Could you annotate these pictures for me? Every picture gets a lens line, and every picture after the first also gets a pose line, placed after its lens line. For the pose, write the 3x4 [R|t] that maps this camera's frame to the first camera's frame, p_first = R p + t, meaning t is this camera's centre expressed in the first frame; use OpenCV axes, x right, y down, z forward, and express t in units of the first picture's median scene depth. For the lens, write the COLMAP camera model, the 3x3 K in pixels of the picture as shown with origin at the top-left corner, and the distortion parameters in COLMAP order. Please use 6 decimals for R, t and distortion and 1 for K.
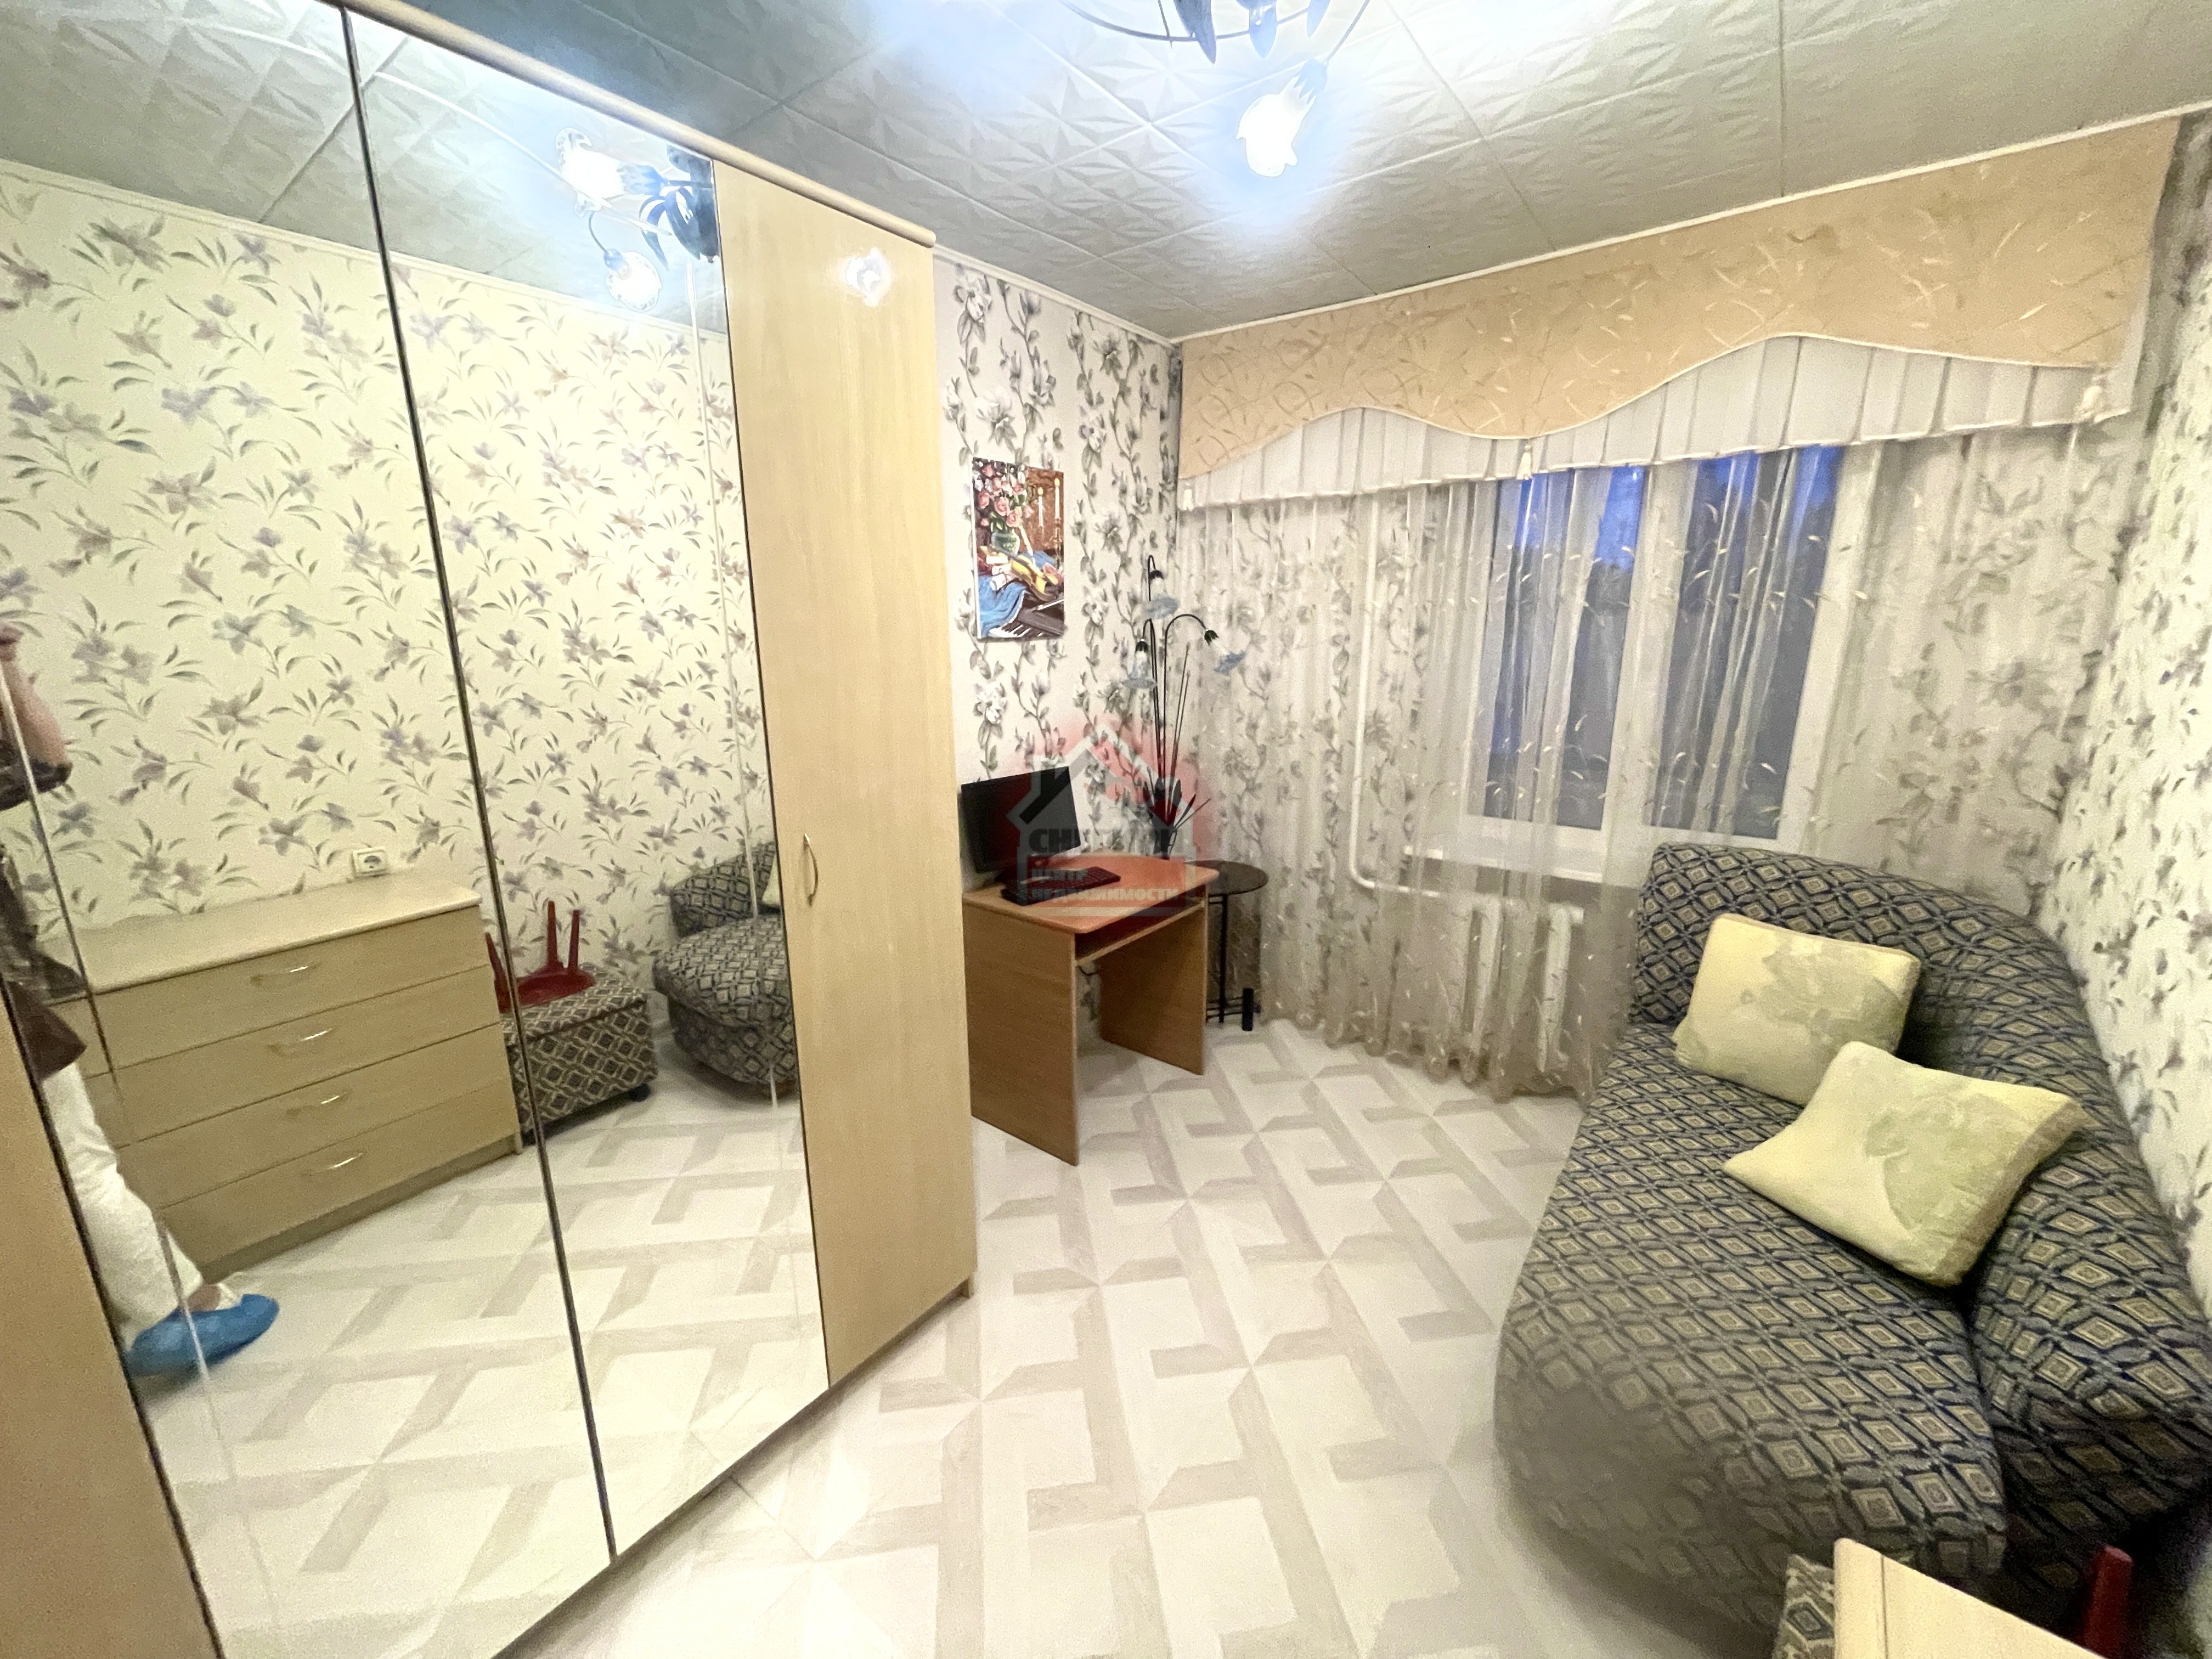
lens RADIAL K [[888.6, 0, 1097.2], [0, 888.6, 834.4], [0, 0, 1]] dist [-0.002083, 0.000087]
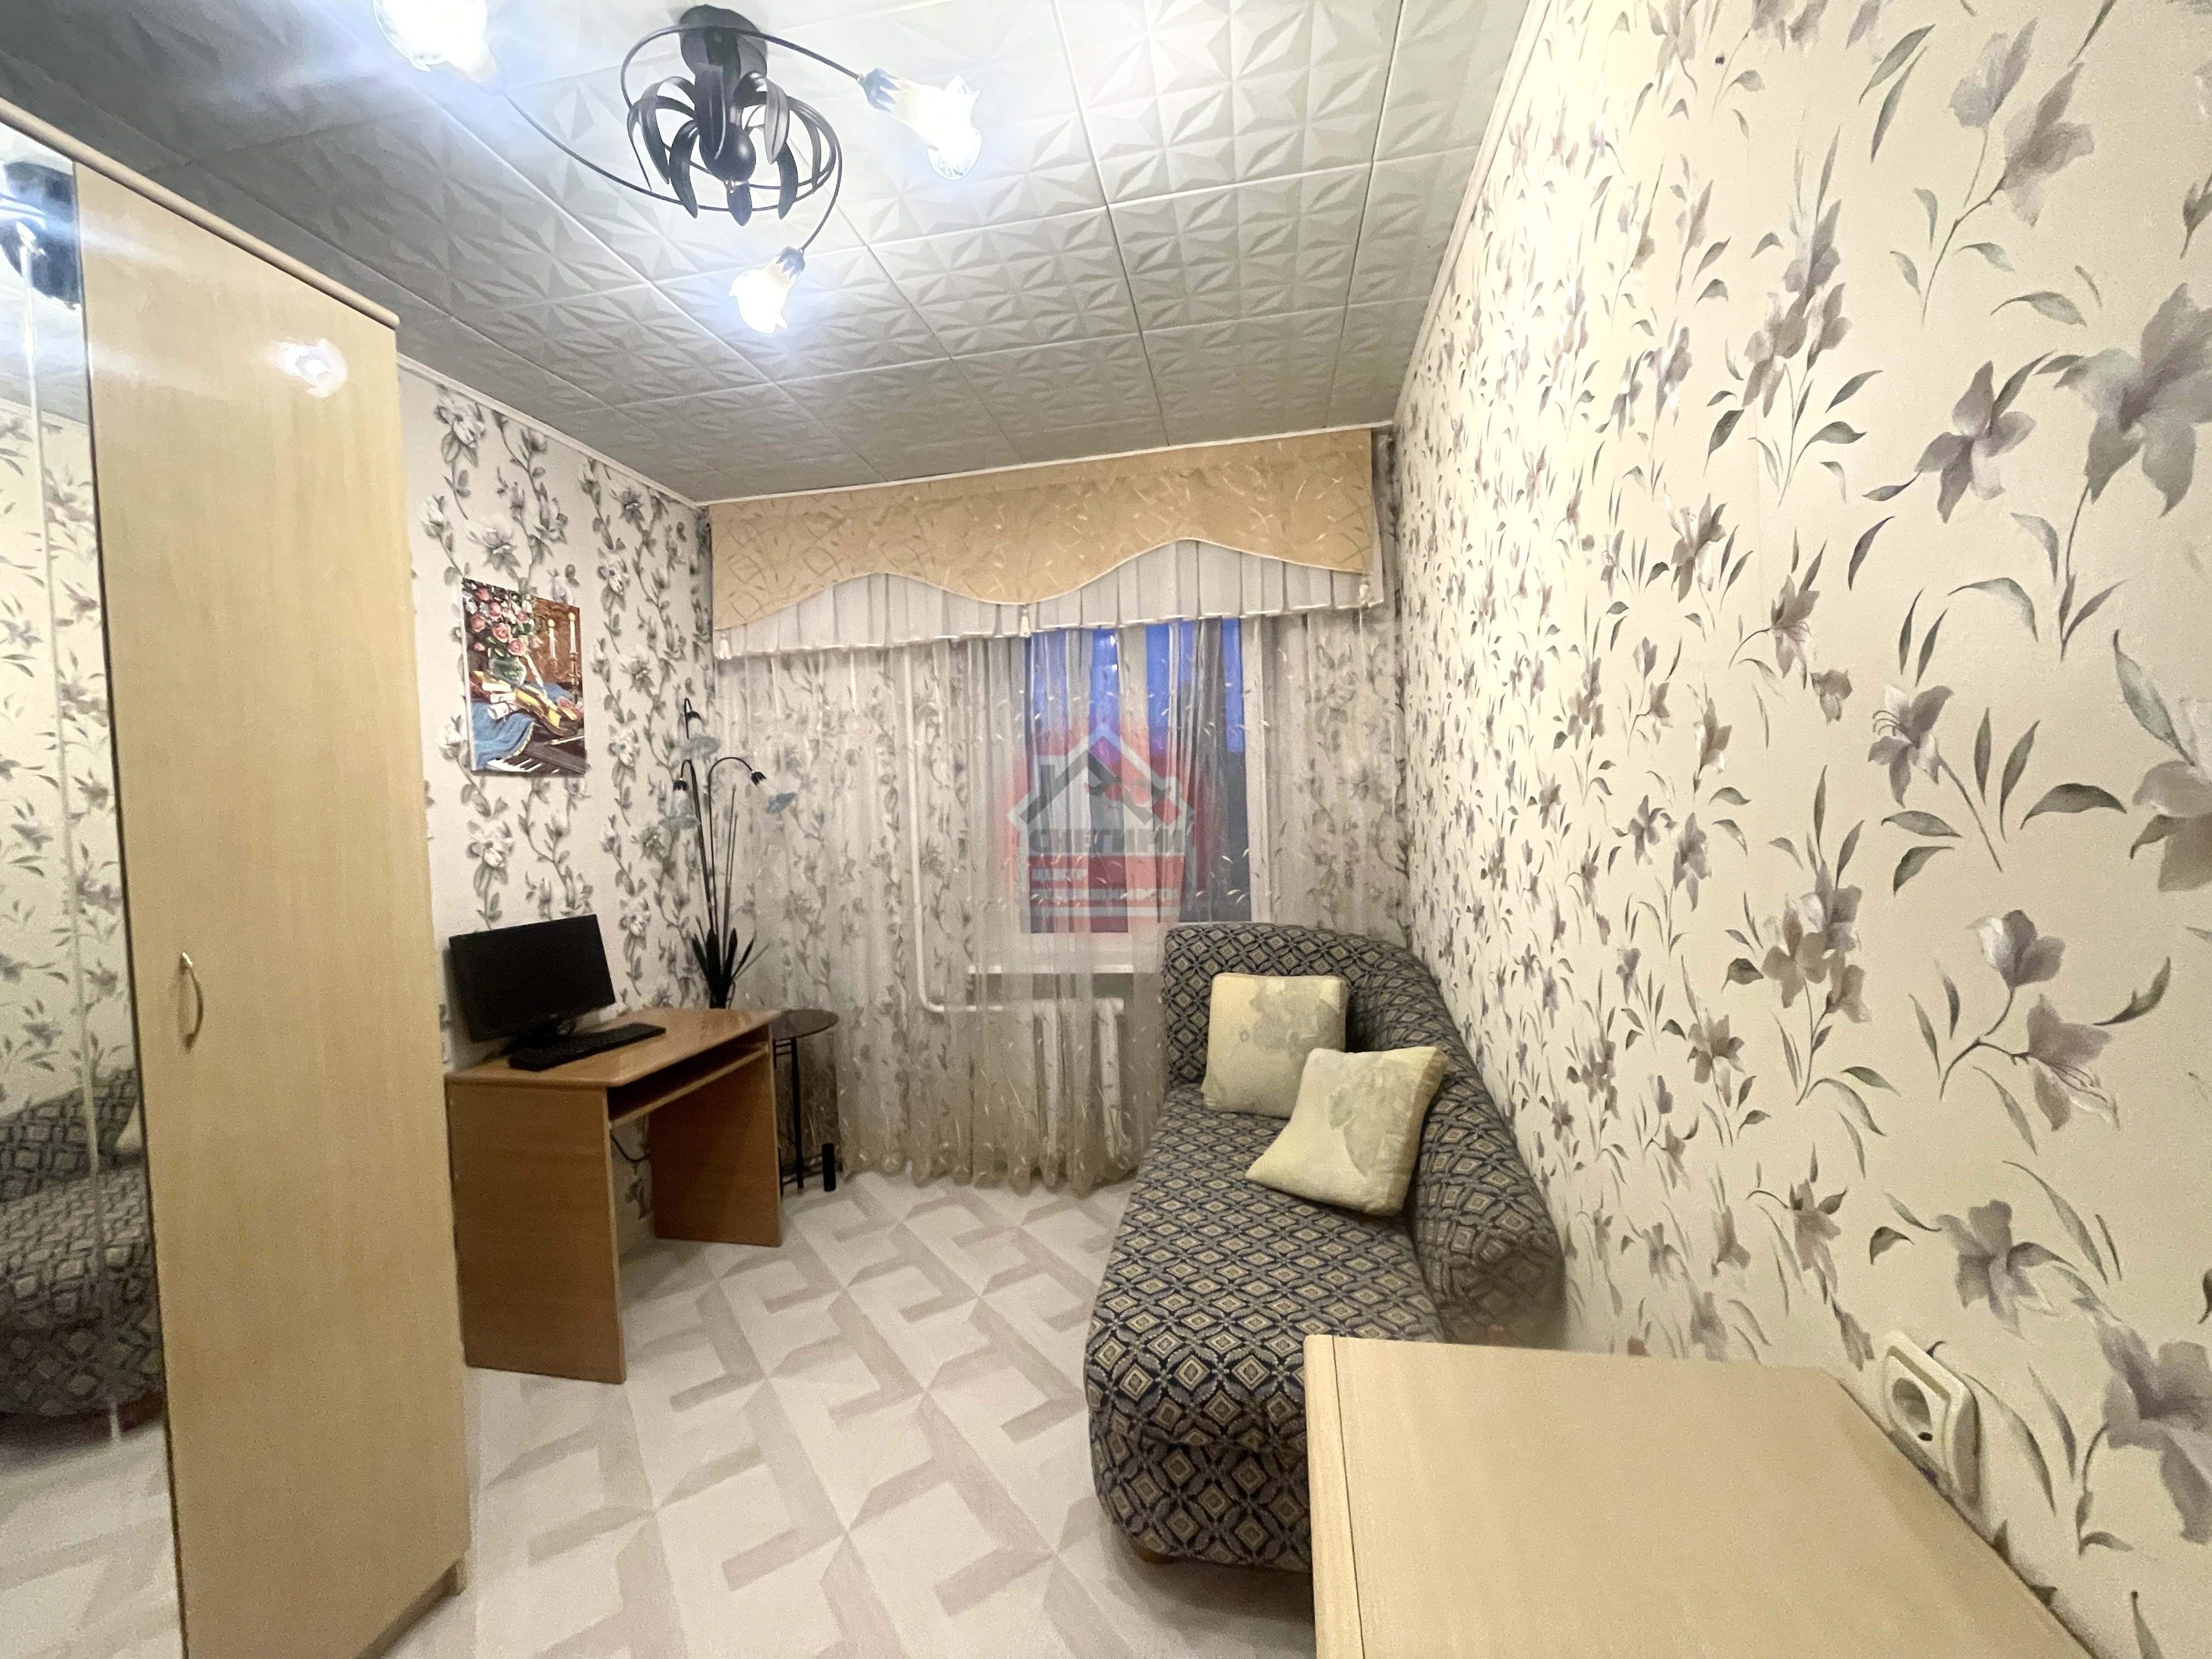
lens RADIAL K [[888.6, 0, 1099.5], [0, 888.6, 833.3], [0, 0, 1]] dist [-0.002083, 0.000087]
pose [[0.891390, -0.041126, 0.451368, 0.021179], [0.138176, 0.973126, -0.184212, 0.087866], [-0.431662, 0.226573, 0.873117, -0.021308]]
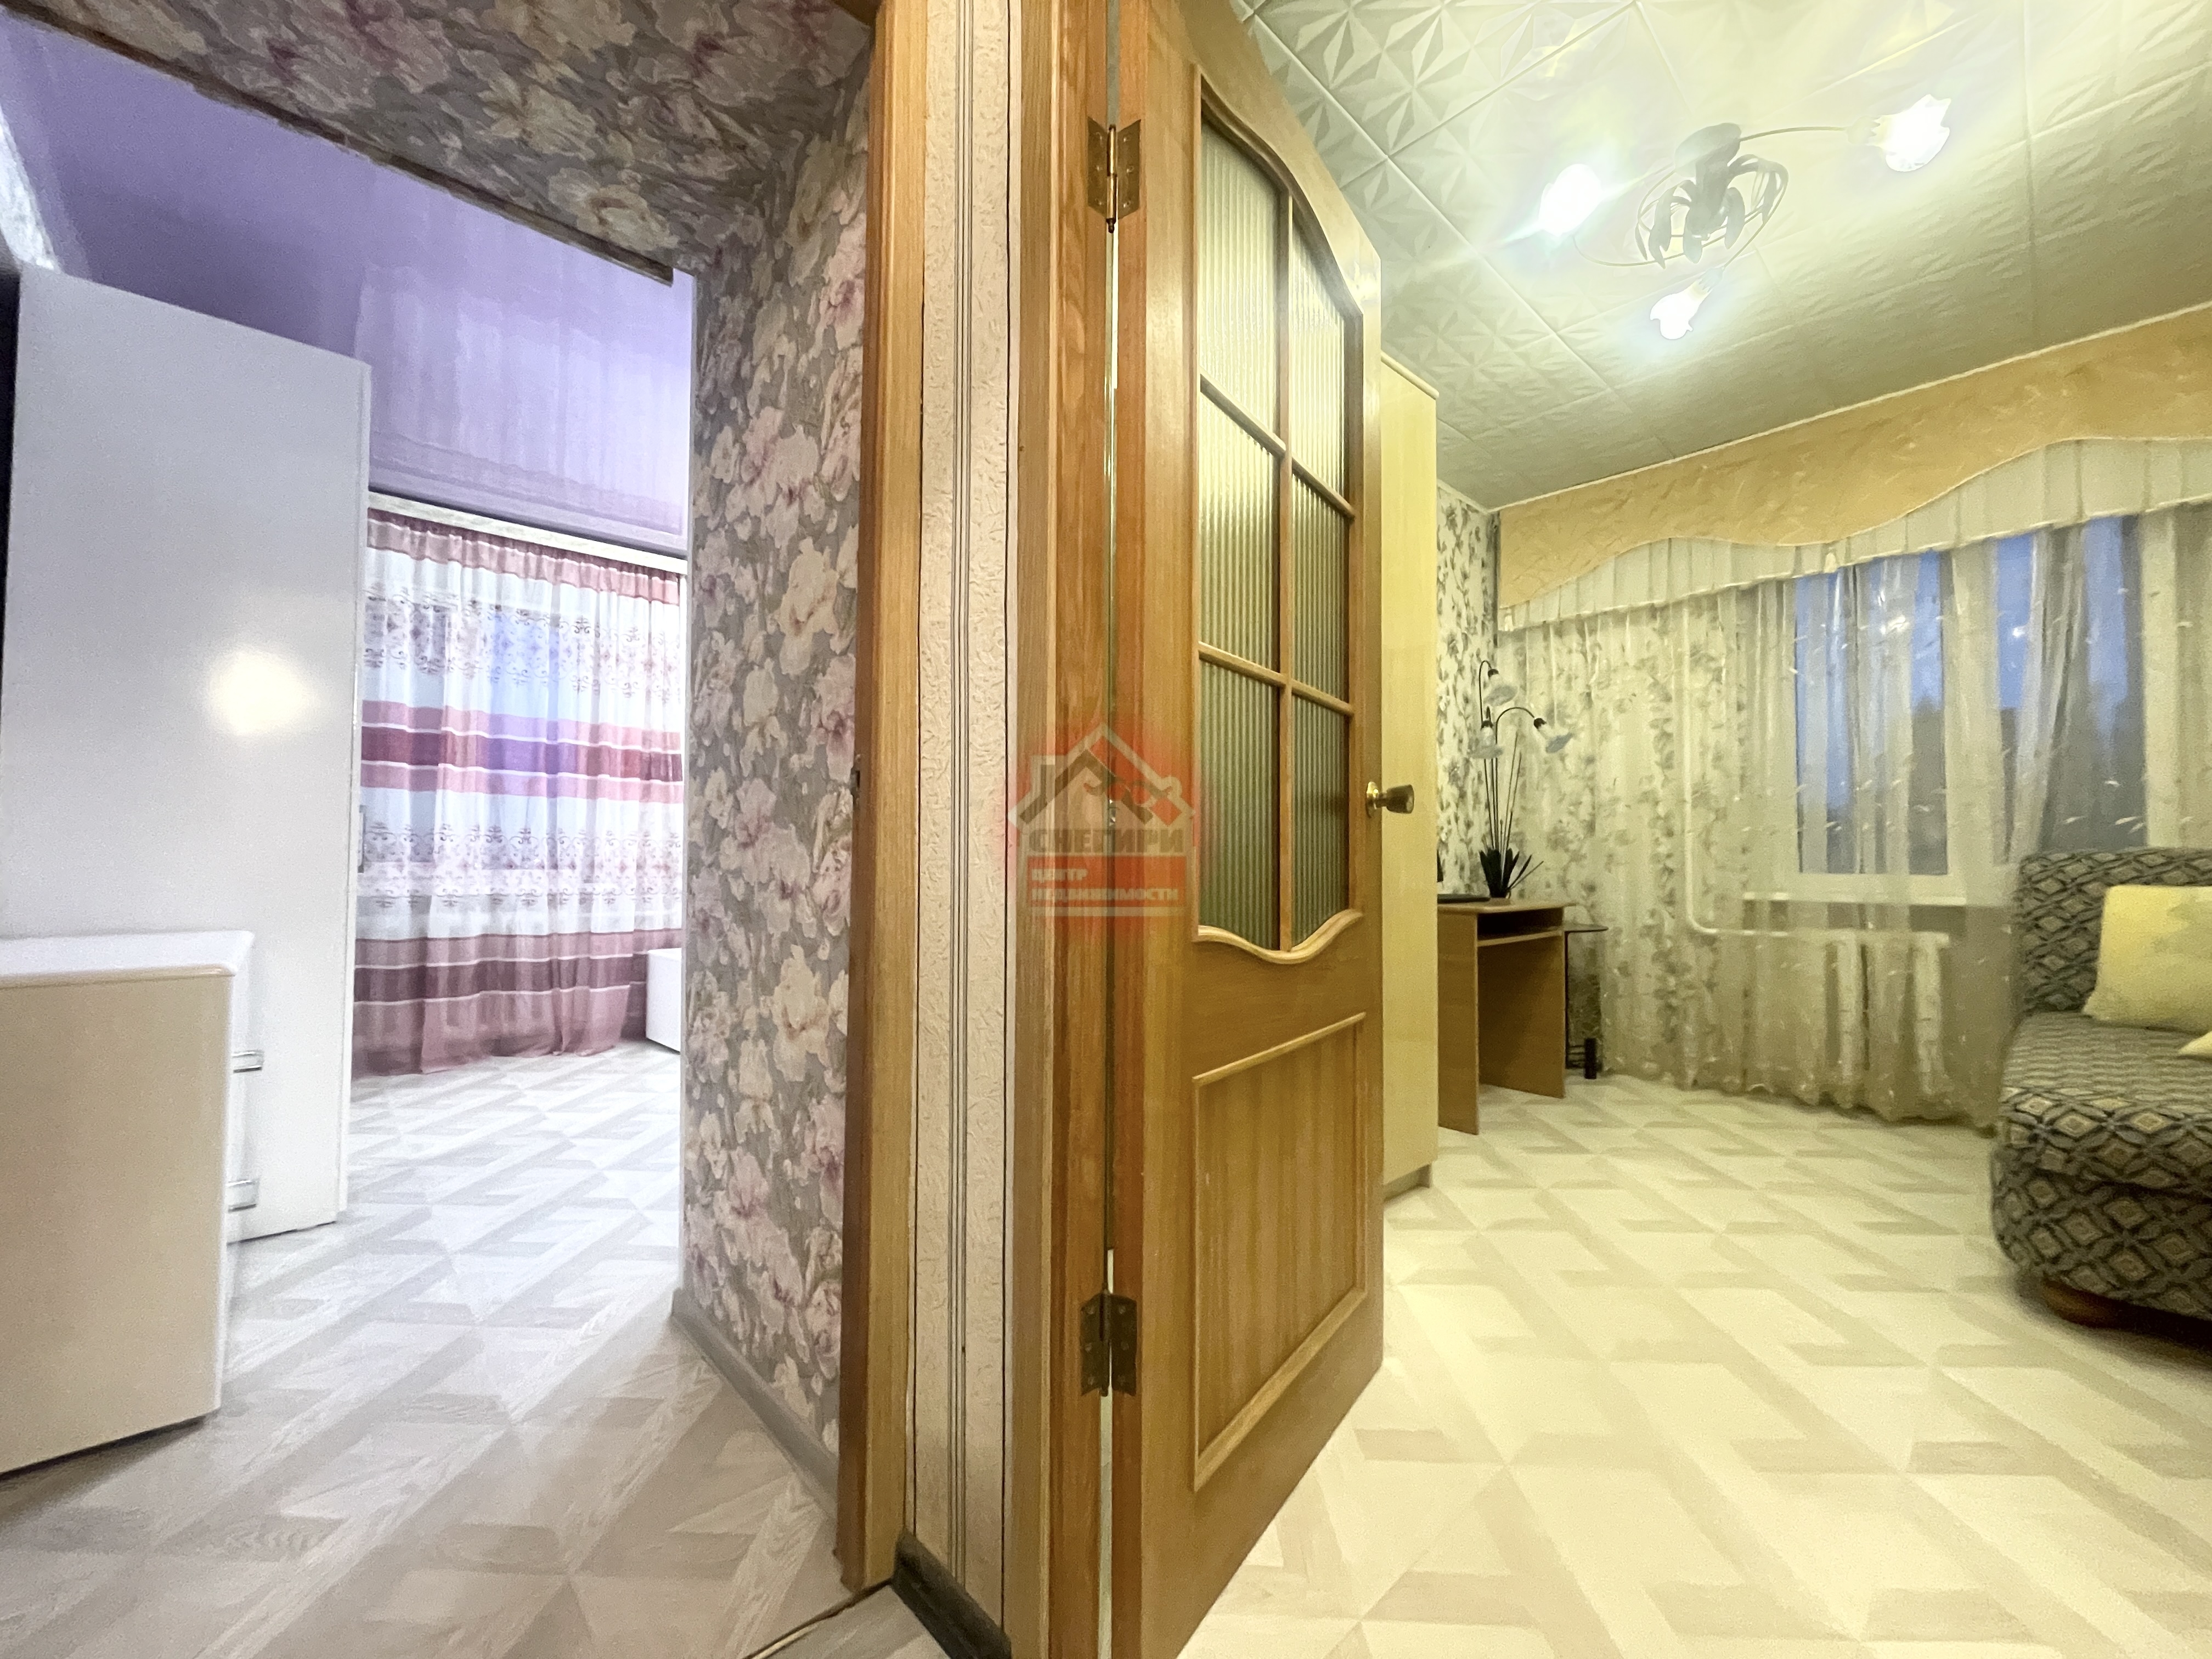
lens RADIAL K [[888.6, 0, 1095.9], [0, 888.6, 832.5], [0, 0, 1]] dist [-0.002083, 0.000087]
pose [[0.983877, 0.008585, -0.178640, -0.298648], [-0.055792, 0.963735, -0.260964, 0.323438], [0.169921, 0.266723, 0.948676, -0.246417]]
